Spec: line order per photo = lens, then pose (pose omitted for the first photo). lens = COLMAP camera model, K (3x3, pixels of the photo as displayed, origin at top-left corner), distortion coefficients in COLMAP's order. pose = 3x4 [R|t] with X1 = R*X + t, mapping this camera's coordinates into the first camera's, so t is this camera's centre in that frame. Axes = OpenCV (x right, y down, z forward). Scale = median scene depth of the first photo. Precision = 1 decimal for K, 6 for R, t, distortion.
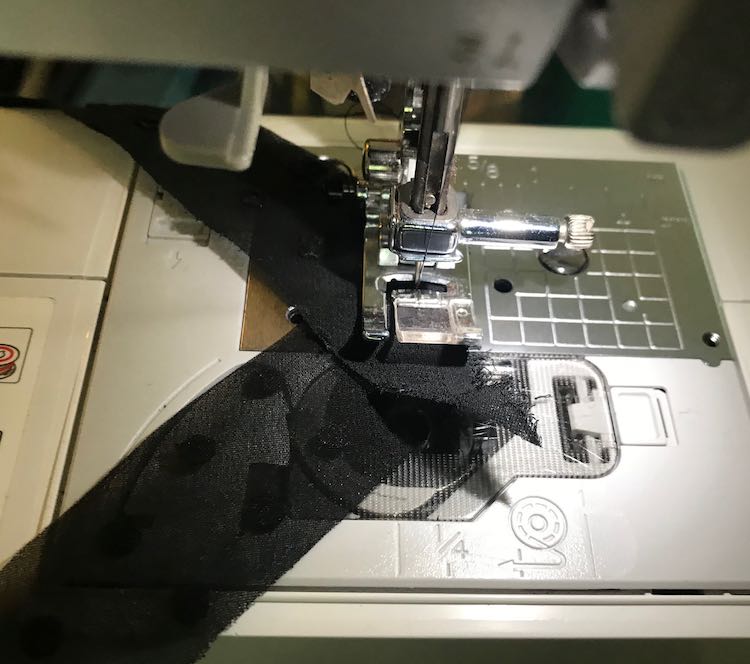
lens RADIAL K [[853.3, 0, 375.0], [0, 853.3, 331.5], [0, 0, 1]] dist [-0.018658, 0.000000]
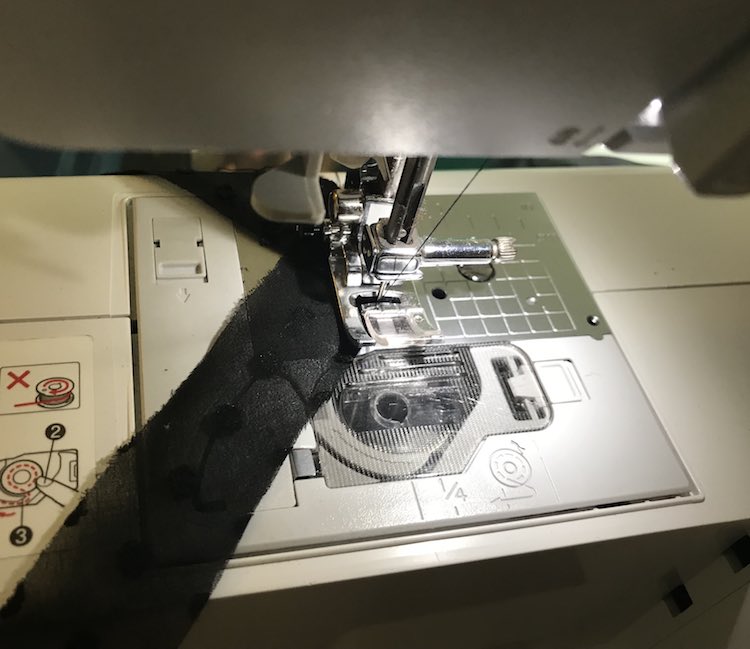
lens RADIAL K [[688.2, 0, 375.0], [0, 688.2, 324.4], [0, 0, 1]] dist [-0.017468, 0.000000]
pose [[0.980607, -0.091054, 0.173550, -0.150663], [0.093587, 0.995590, -0.006449, -0.010867], [-0.172198, 0.022566, 0.984804, -0.028088]]
